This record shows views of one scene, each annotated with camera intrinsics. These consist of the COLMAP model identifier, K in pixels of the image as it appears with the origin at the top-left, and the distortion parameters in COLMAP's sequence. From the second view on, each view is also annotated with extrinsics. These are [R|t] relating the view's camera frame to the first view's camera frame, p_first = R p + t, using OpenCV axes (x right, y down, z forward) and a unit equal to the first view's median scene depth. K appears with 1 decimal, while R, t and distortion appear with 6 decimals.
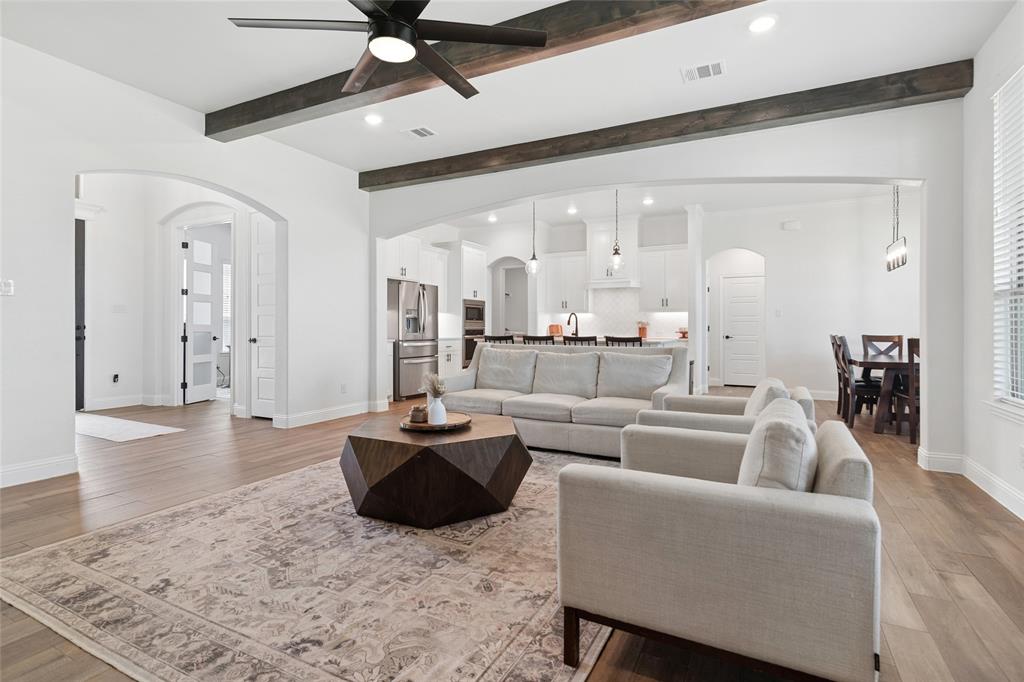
lens RADIAL K [[494.8, 0, 519.8], [0, 494.8, 324.9], [0, 0, 1]] dist [-0.000478, 0.000759]
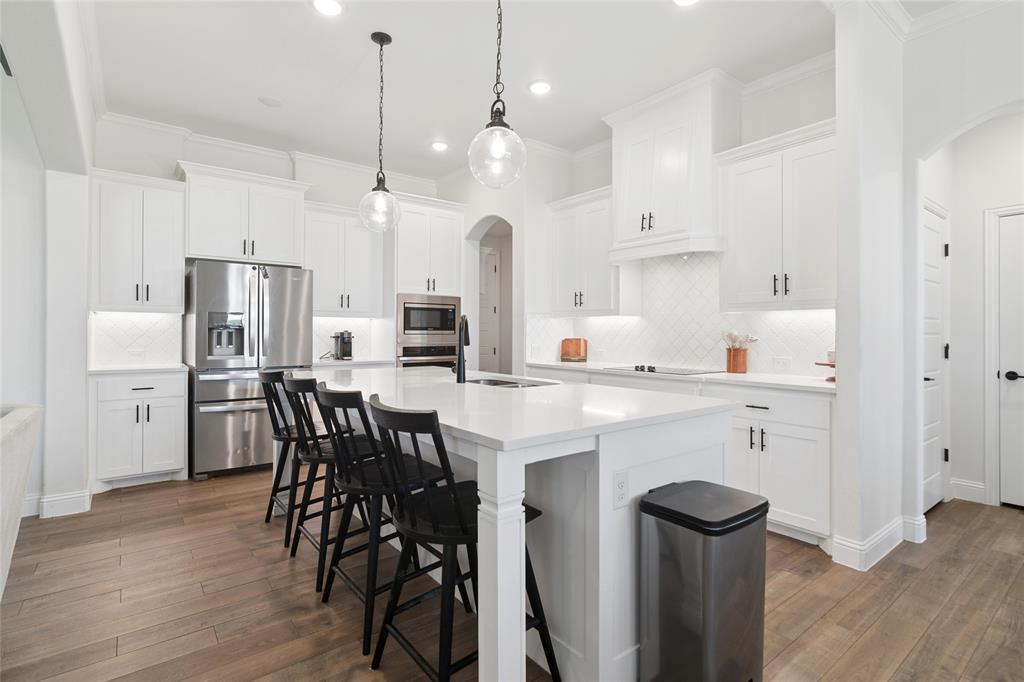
lens RADIAL K [[499.5, 0, 522.0], [0, 499.5, 334.3], [0, 0, 1]] dist [0.002062, 0.001401]
pose [[0.906006, 0.002076, -0.423260, 0.849182], [0.000471, 0.999982, 0.005914, -0.027484], [0.423265, -0.005558, 0.905989, 1.752623]]
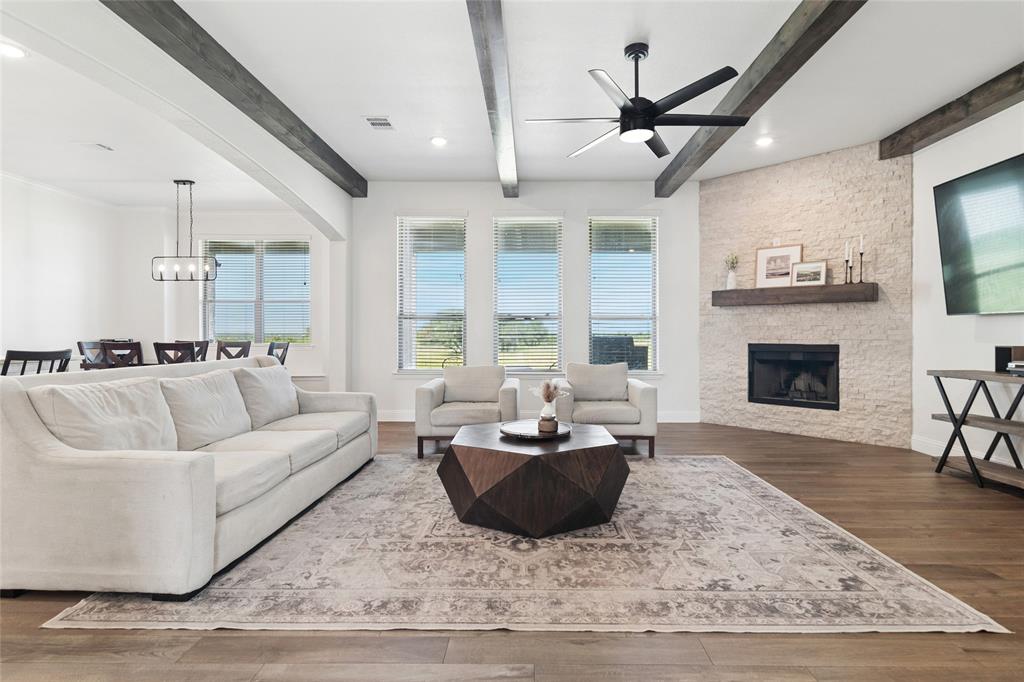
lens RADIAL K [[499.5, 0, 522.0], [0, 499.5, 334.3], [0, 0, 1]] dist [0.002062, 0.001401]
pose [[-0.437639, -0.002304, 0.899148, -1.212066], [-0.009263, 0.999955, -0.001946, 0.004259], [-0.899103, -0.009181, -0.437641, 1.674471]]
